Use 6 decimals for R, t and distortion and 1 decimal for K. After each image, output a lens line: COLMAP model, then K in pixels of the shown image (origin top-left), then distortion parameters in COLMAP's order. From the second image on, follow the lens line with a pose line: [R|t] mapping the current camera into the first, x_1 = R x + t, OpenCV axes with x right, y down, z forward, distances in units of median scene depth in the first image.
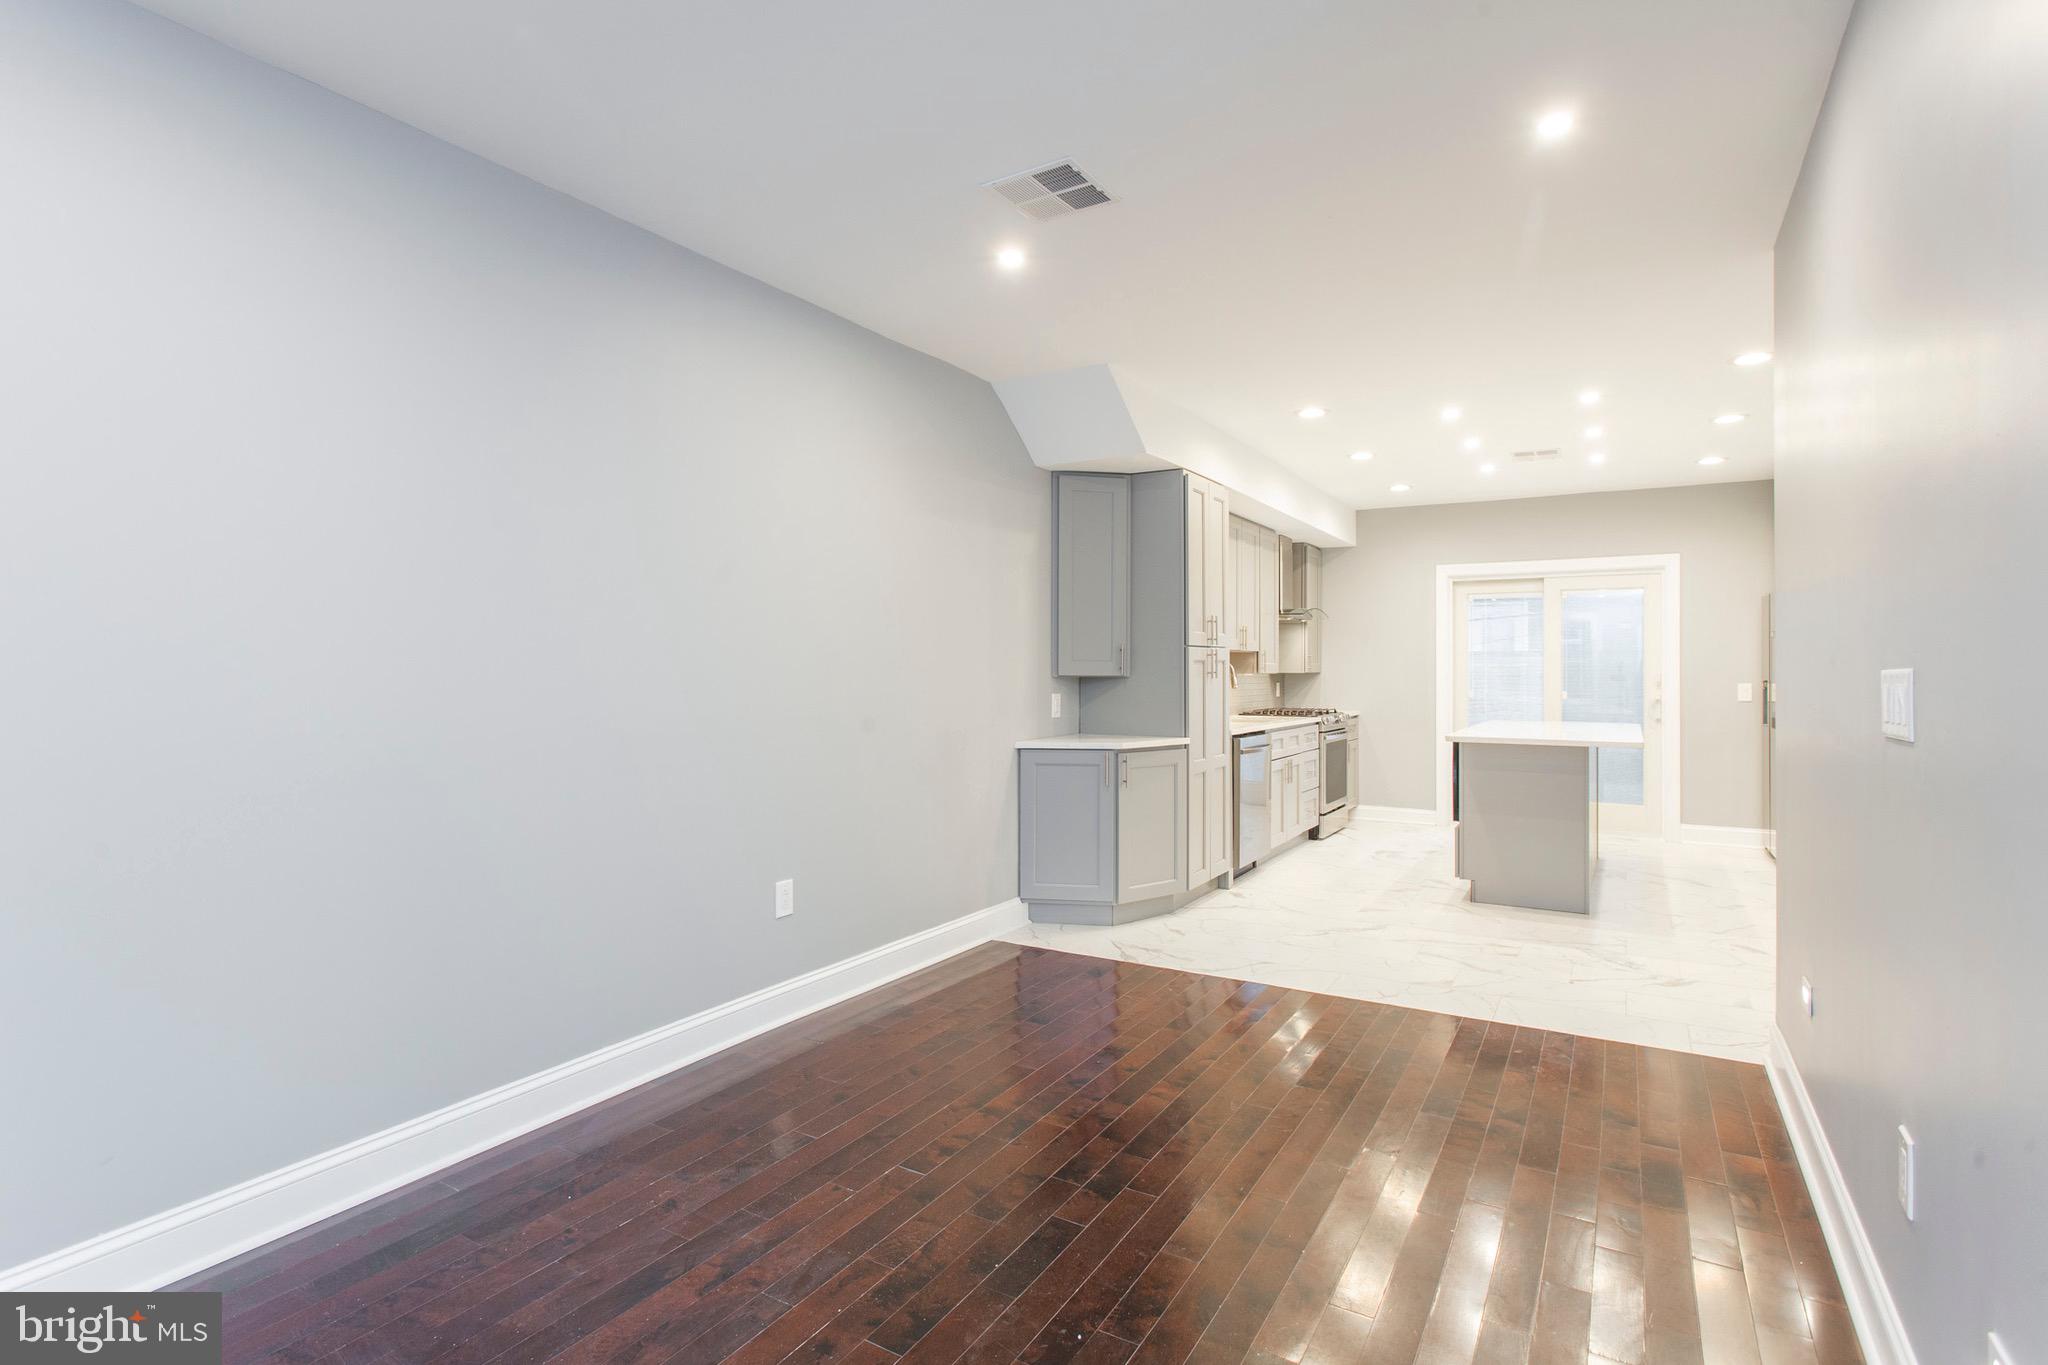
lens RADIAL K [[1004.8, 0, 1057.7], [0, 1004.8, 665.7], [0, 0, 1]] dist [0.005118, 0.001291]
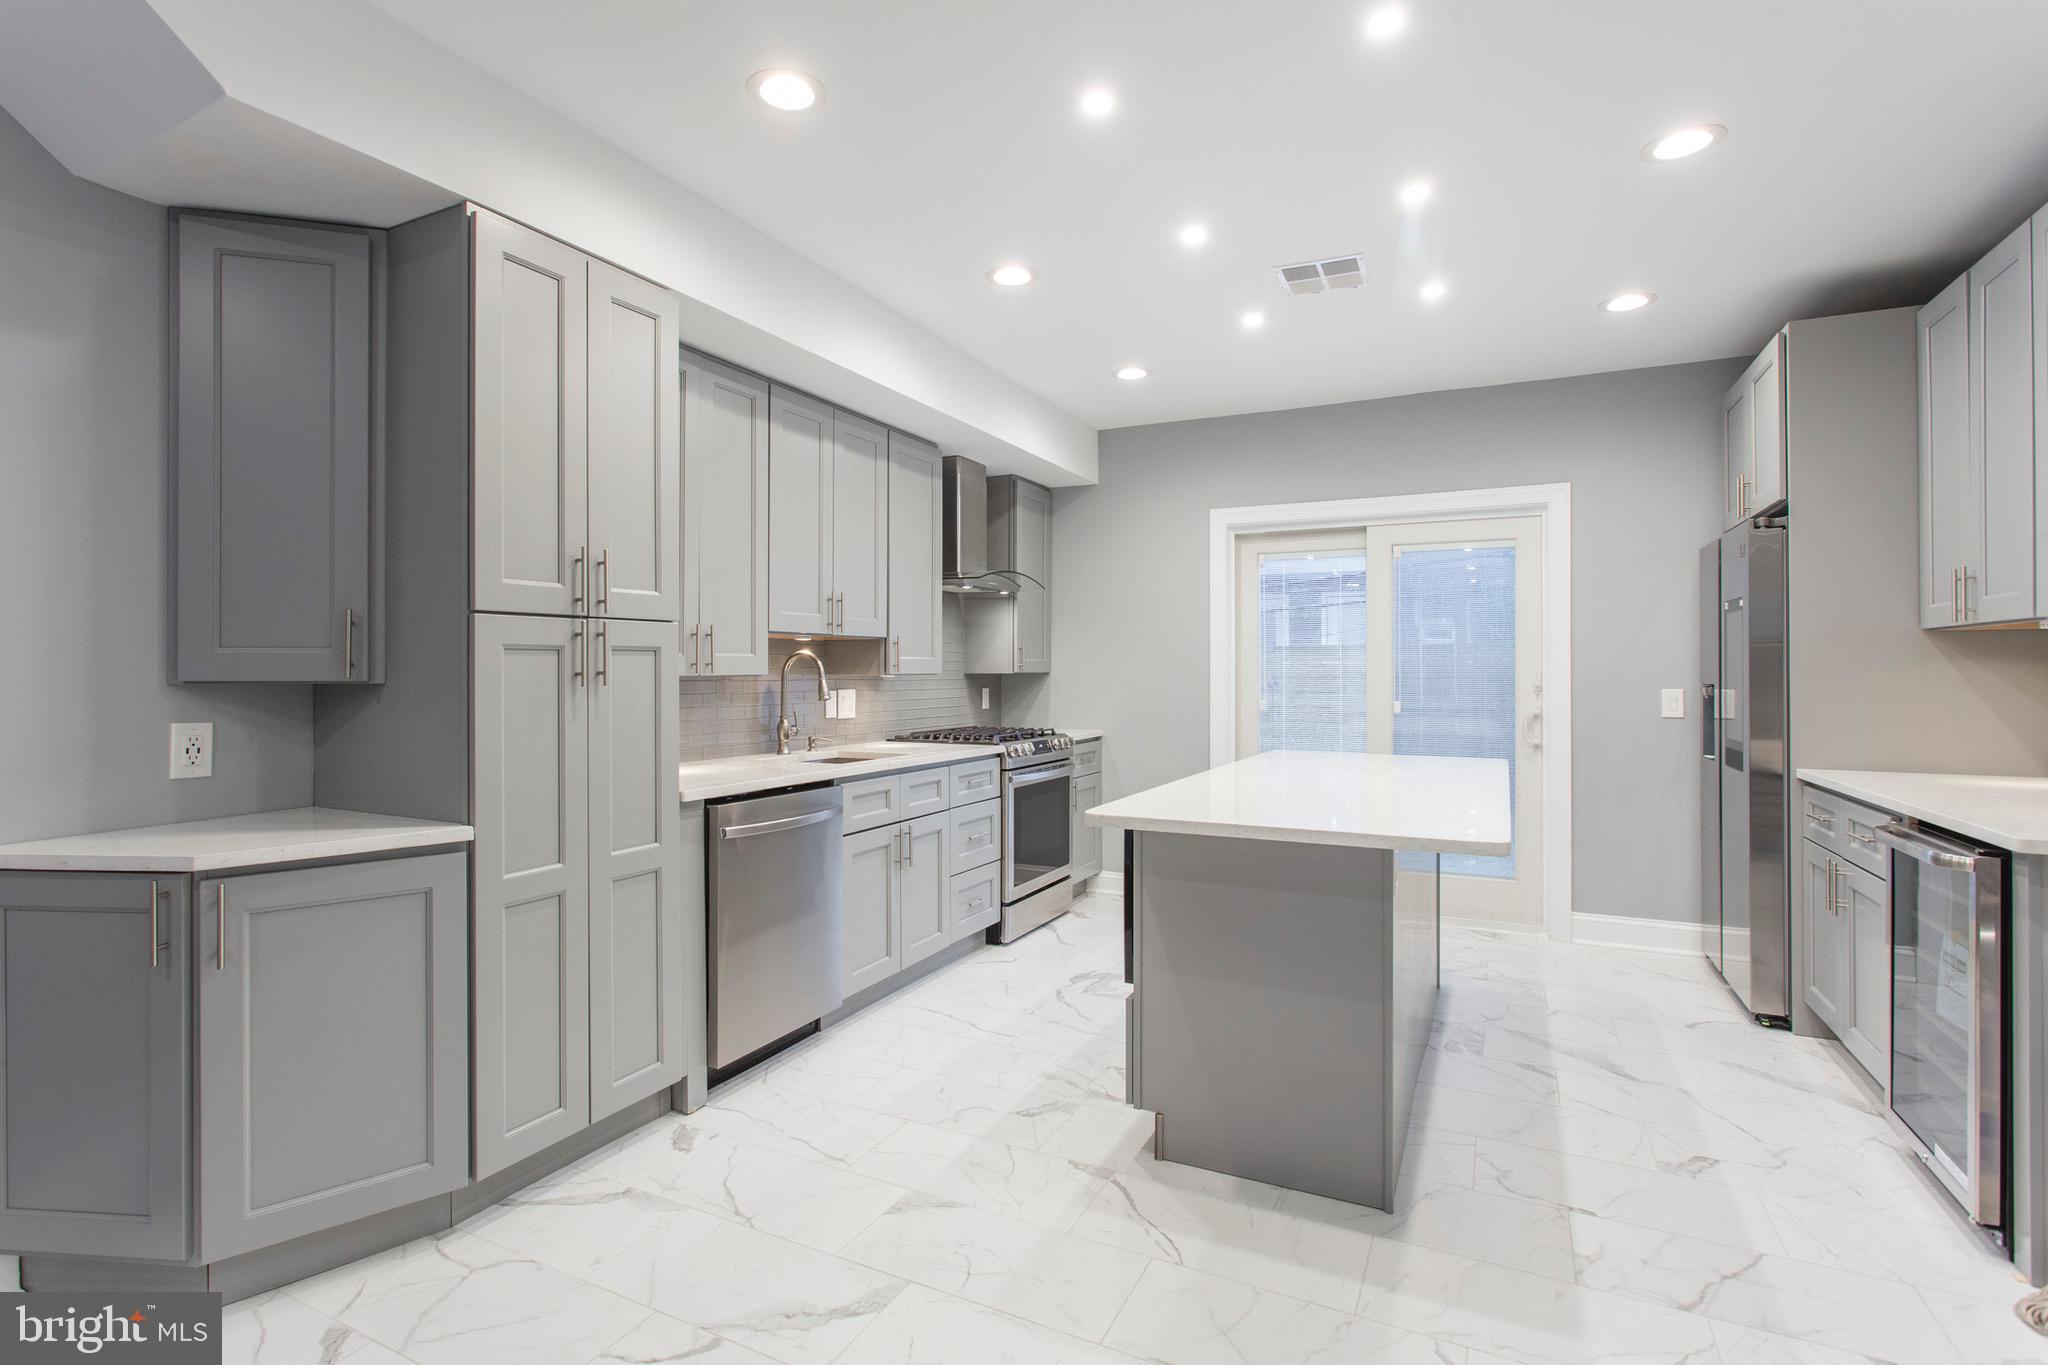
lens RADIAL K [[950.4, 0, 1014.9], [0, 950.4, 668.4], [0, 0, 1]] dist [-0.009317, 0.000765]
pose [[0.999271, -0.002139, 0.038120, 0.292780], [0.002056, 0.999995, 0.002219, 0.003443], [-0.038125, -0.002139, 0.999271, 0.497988]]
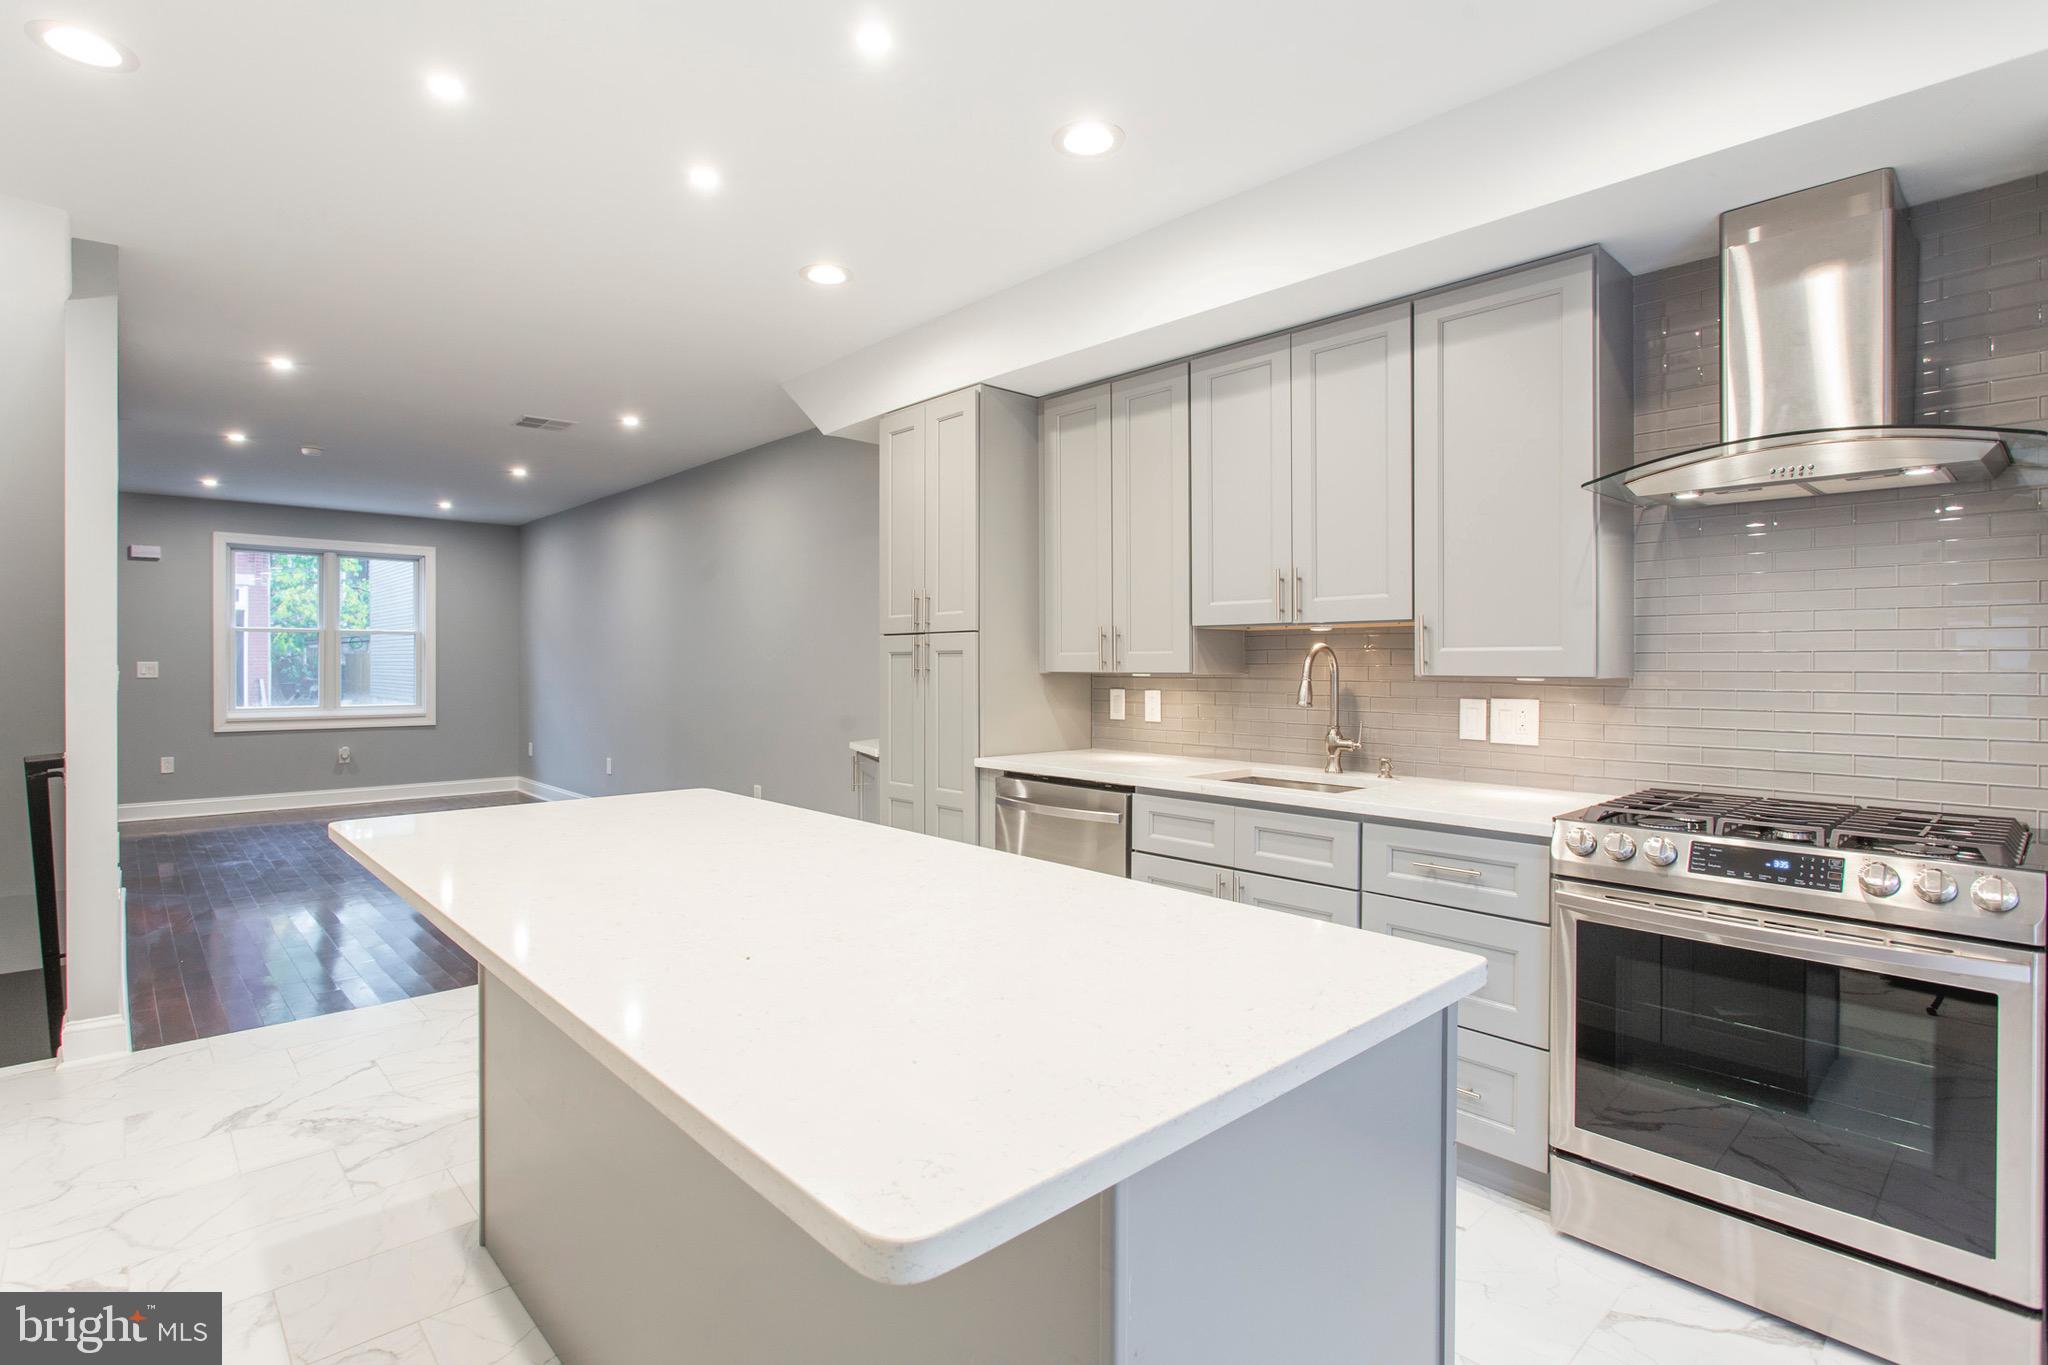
lens RADIAL K [[1004.8, 0, 1014.9], [0, 1004.8, 678.9], [0, 0, 1]] dist [0.005118, 0.001291]
pose [[-0.304460, 0.018960, -0.952336, 0.712442], [0.004704, 0.999820, 0.018402, 0.000957], [0.952513, 0.001123, -0.304495, 1.112955]]
